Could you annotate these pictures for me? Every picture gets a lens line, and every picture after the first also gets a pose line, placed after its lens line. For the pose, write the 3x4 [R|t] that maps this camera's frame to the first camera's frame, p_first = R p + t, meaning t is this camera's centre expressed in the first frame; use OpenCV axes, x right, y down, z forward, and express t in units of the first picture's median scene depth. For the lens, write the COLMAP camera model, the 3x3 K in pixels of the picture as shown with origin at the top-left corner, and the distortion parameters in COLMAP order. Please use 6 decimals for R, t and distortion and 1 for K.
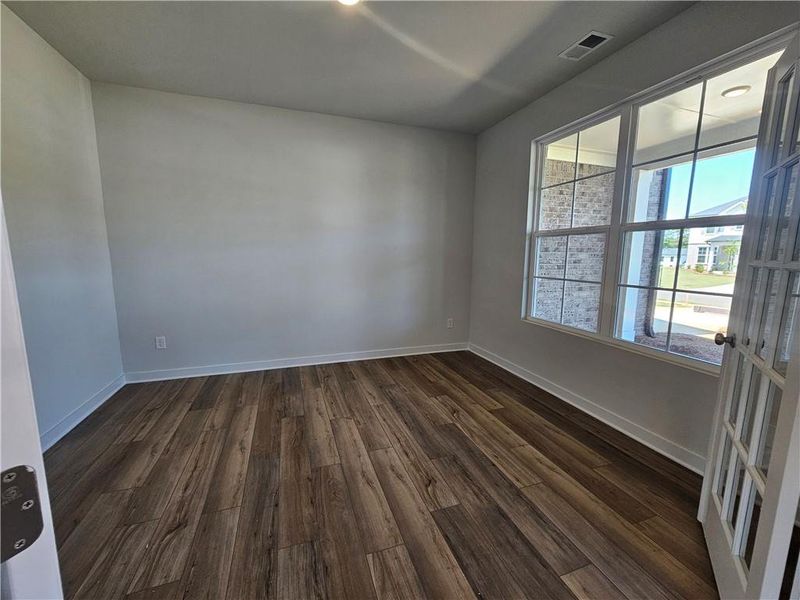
lens RADIAL K [[328.2, 0, 402.3], [0, 328.2, 297.4], [0, 0, 1]] dist [-0.001425, 0.001197]
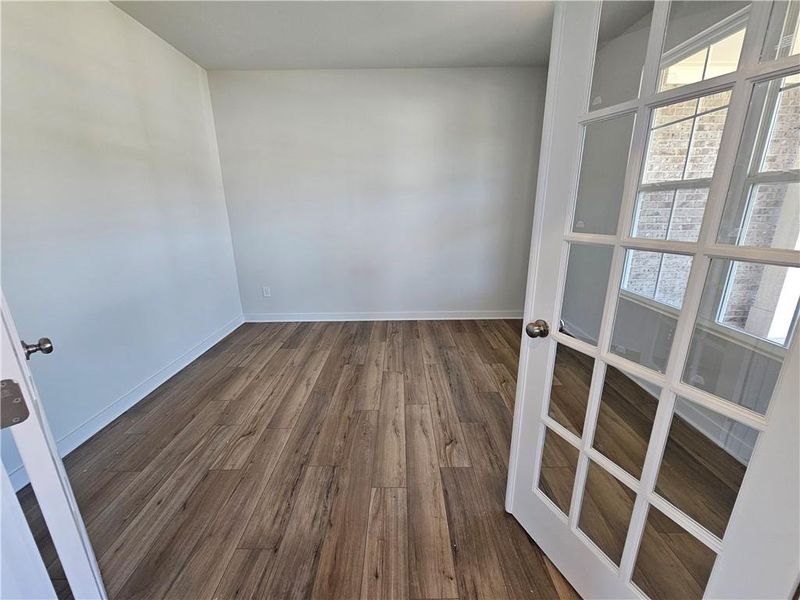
lens RADIAL K [[328.2, 0, 400.6], [0, 328.2, 298.8], [0, 0, 1]] dist [-0.001425, 0.001197]
pose [[0.946146, 0.069224, -0.316254, 0.192646], [-0.025702, 0.989850, 0.139773, -0.029895], [0.322720, -0.124118, 0.938321, 0.011615]]
